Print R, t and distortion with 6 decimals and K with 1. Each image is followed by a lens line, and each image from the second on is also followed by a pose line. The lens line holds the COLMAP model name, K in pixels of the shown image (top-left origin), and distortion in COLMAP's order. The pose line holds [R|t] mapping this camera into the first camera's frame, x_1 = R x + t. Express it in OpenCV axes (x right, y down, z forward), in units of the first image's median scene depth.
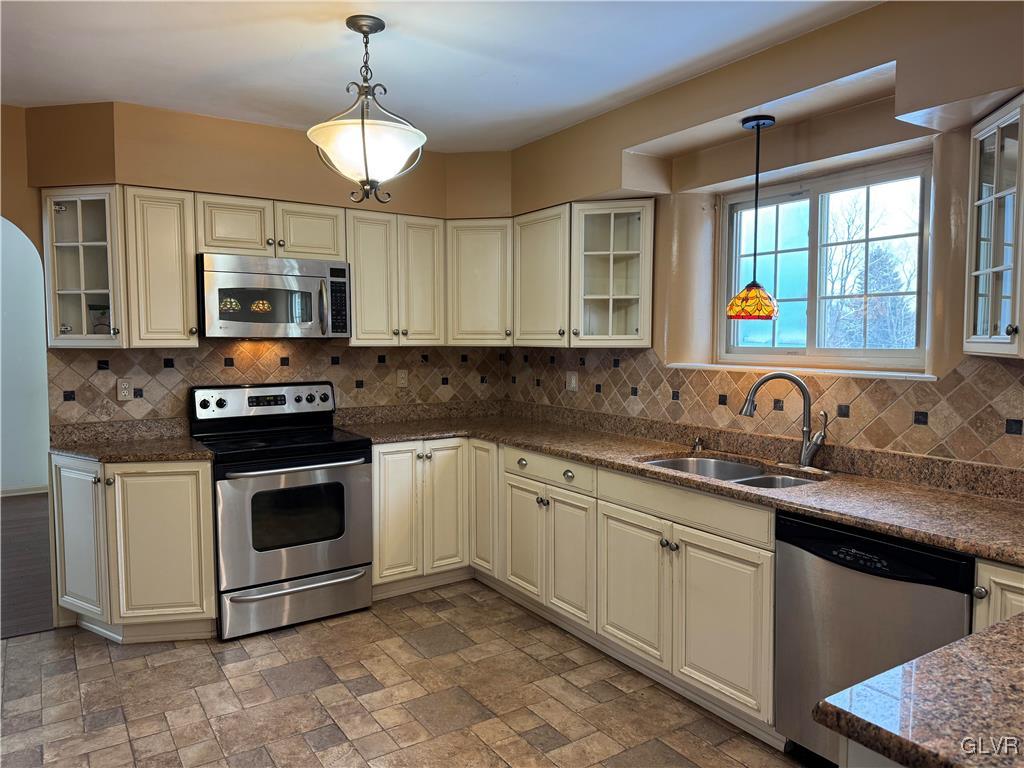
lens RADIAL K [[714.9, 0, 509.0], [0, 714.9, 381.9], [0, 0, 1]] dist [0.100633, -0.139494]
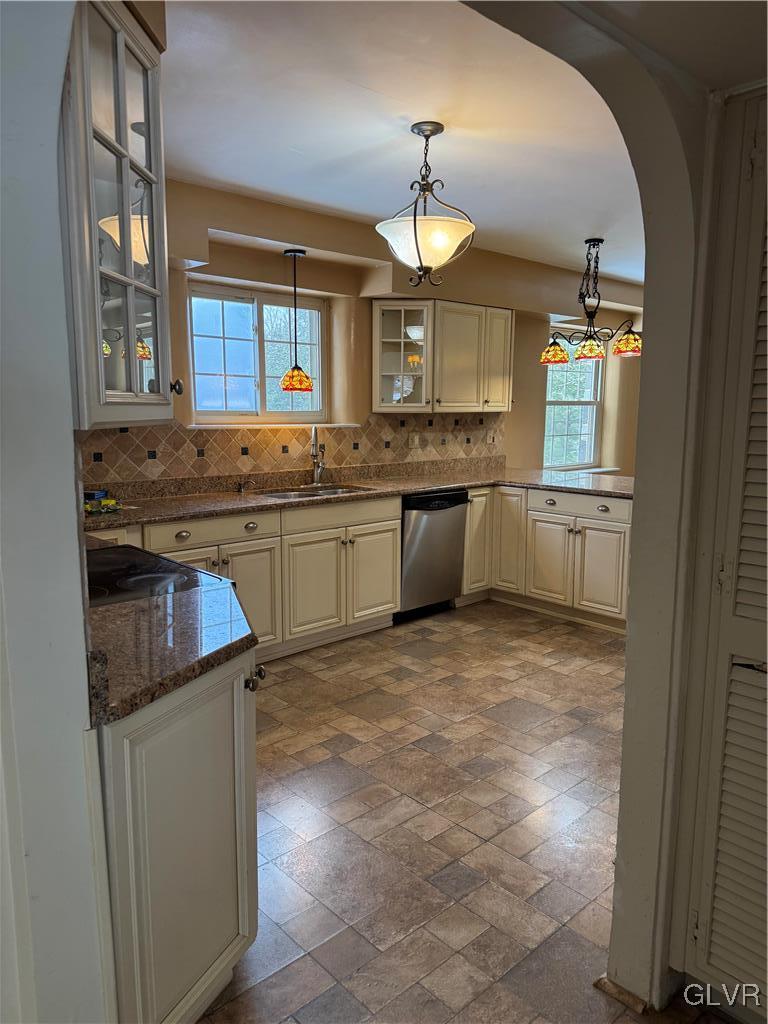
lens RADIAL K [[714.9, 0, 382.2], [0, 714.9, 518.0], [0, 0, 1]] dist [0.100633, -0.139494]
pose [[-0.163006, -0.155766, 0.974252, -1.039278], [0.057302, 0.984297, 0.166959, -0.059307], [-0.984960, 0.083042, -0.151521, 0.959829]]
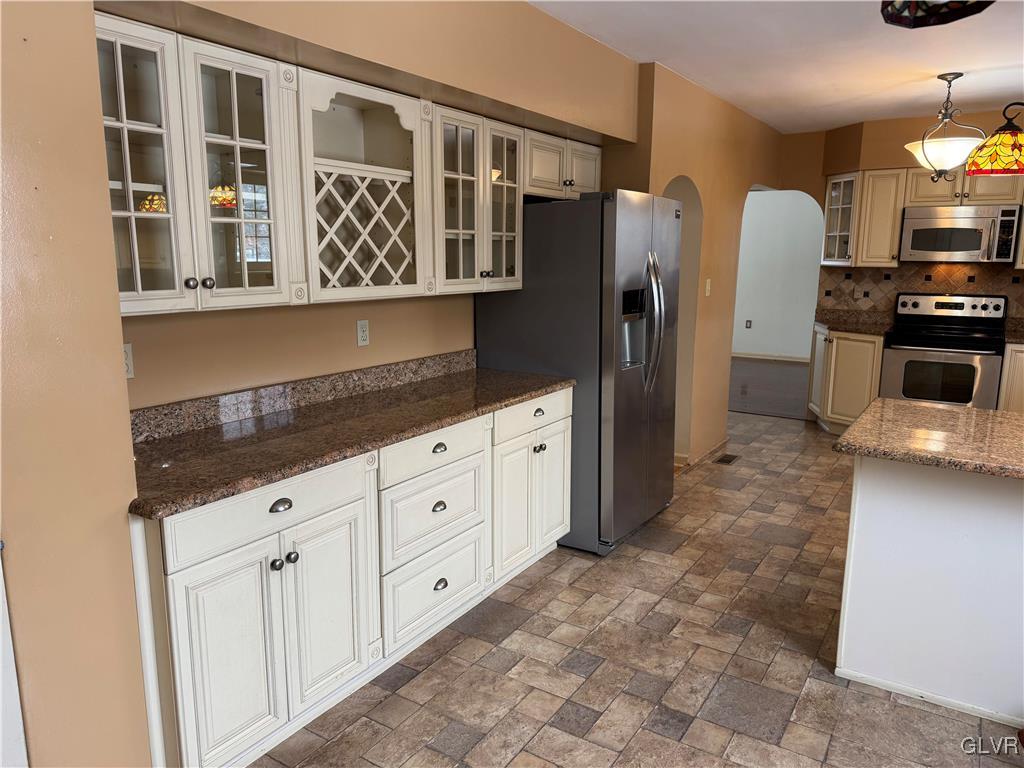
lens RADIAL K [[714.9, 0, 518.5], [0, 714.9, 378.7], [0, 0, 1]] dist [0.100633, -0.139494]
pose [[0.408582, 0.163095, -0.898032, 0.752863], [-0.064391, 0.986605, 0.149884, 0.008592], [0.910448, -0.003415, 0.413610, -0.447397]]
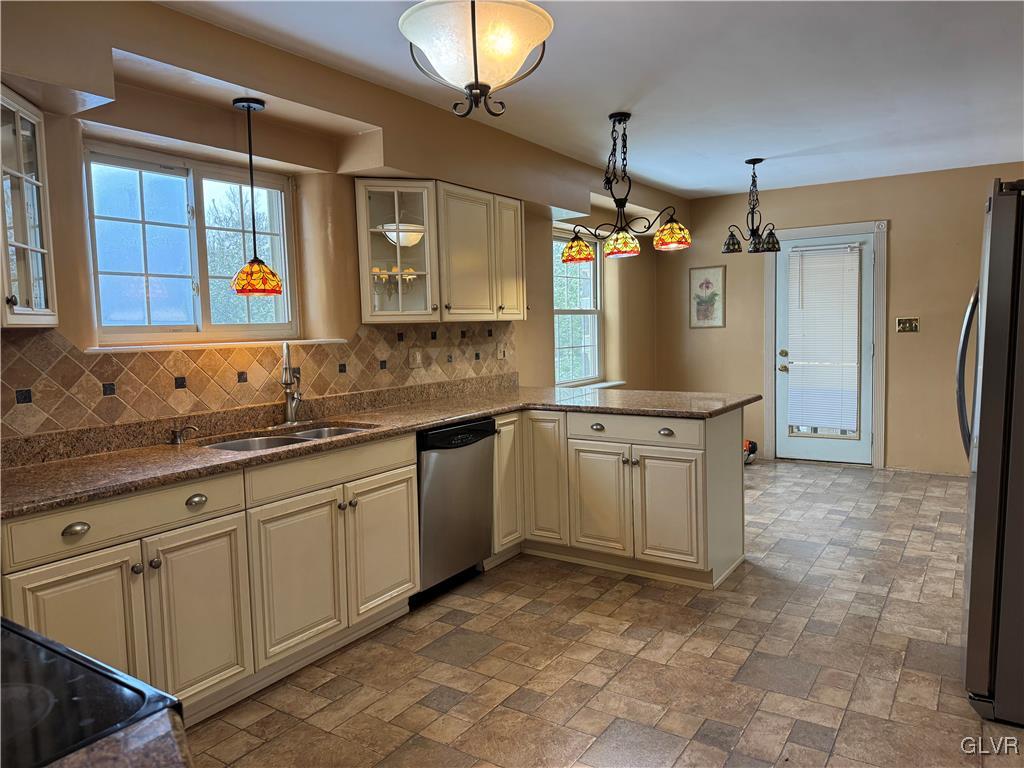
lens RADIAL K [[714.9, 0, 509.8], [0, 714.9, 381.0], [0, 0, 1]] dist [0.100633, -0.139494]
pose [[-0.397817, -0.065442, 0.915128, -0.688791], [0.081702, 0.990963, 0.106382, -0.039668], [-0.913820, 0.117088, -0.388875, 0.975605]]
